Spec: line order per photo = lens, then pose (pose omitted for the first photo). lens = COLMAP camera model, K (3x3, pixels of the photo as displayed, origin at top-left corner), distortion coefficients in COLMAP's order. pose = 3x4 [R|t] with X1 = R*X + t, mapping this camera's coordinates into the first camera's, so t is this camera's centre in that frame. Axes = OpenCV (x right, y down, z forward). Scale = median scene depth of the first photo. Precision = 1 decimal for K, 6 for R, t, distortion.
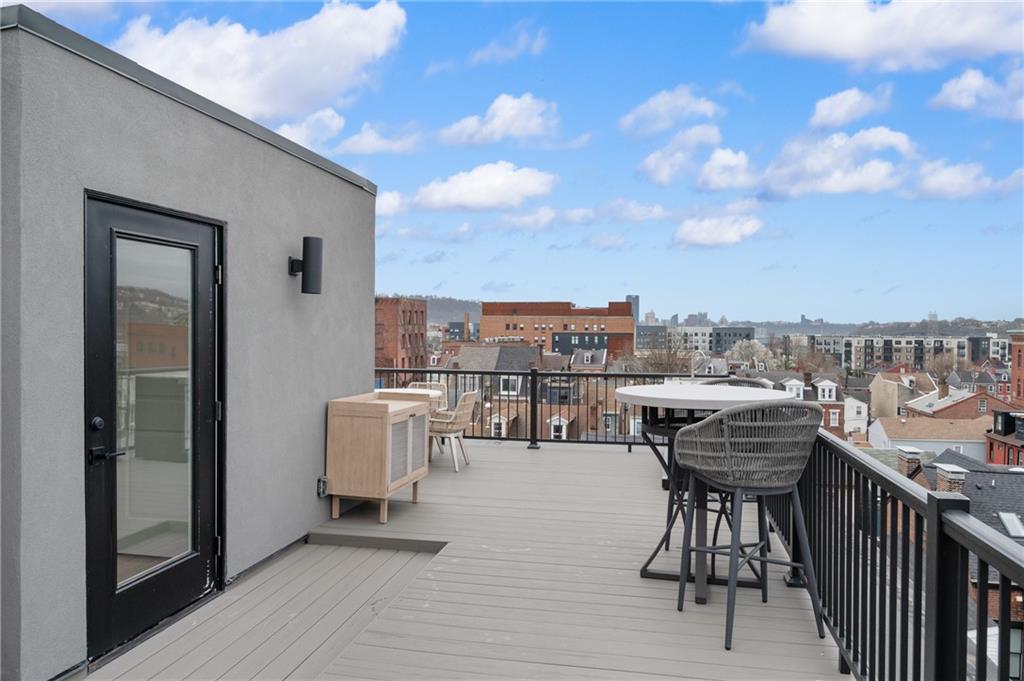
lens RADIAL K [[740.2, 0, 502.6], [0, 740.2, 339.1], [0, 0, 1]] dist [-0.005679, -0.004712]
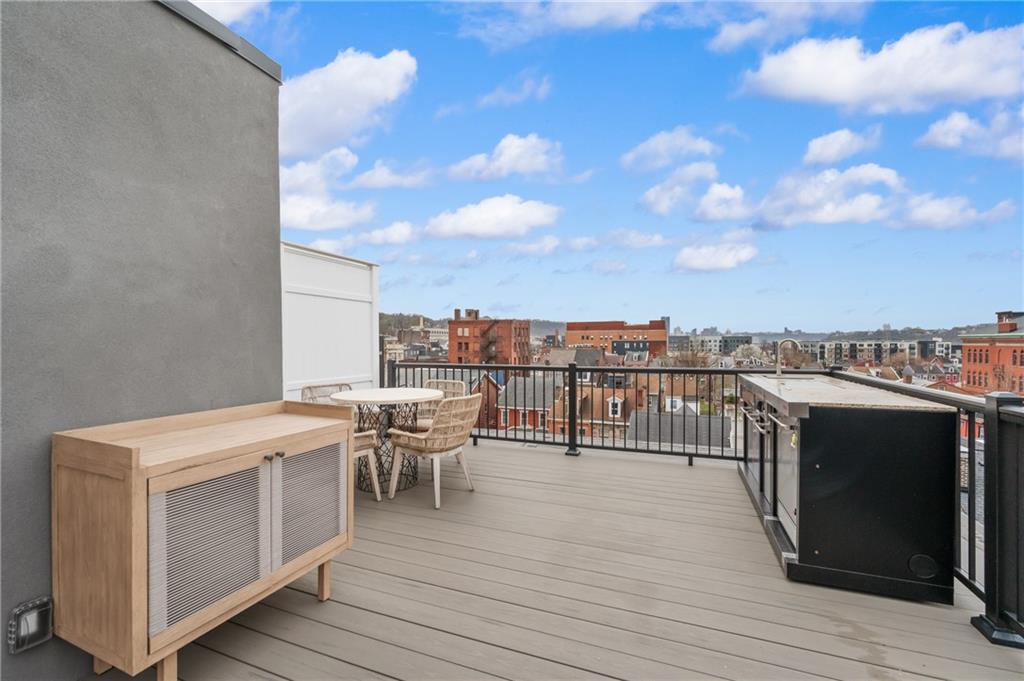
lens RADIAL K [[447.9, 0, 522.9], [0, 447.9, 335.6], [0, 0, 1]] dist [-0.002857, -0.000277]
pose [[0.989776, 0.004849, -0.142545, 0.083147], [-0.007271, 0.999838, -0.016480, -0.012397], [0.142442, 0.017348, 0.989651, 0.241114]]
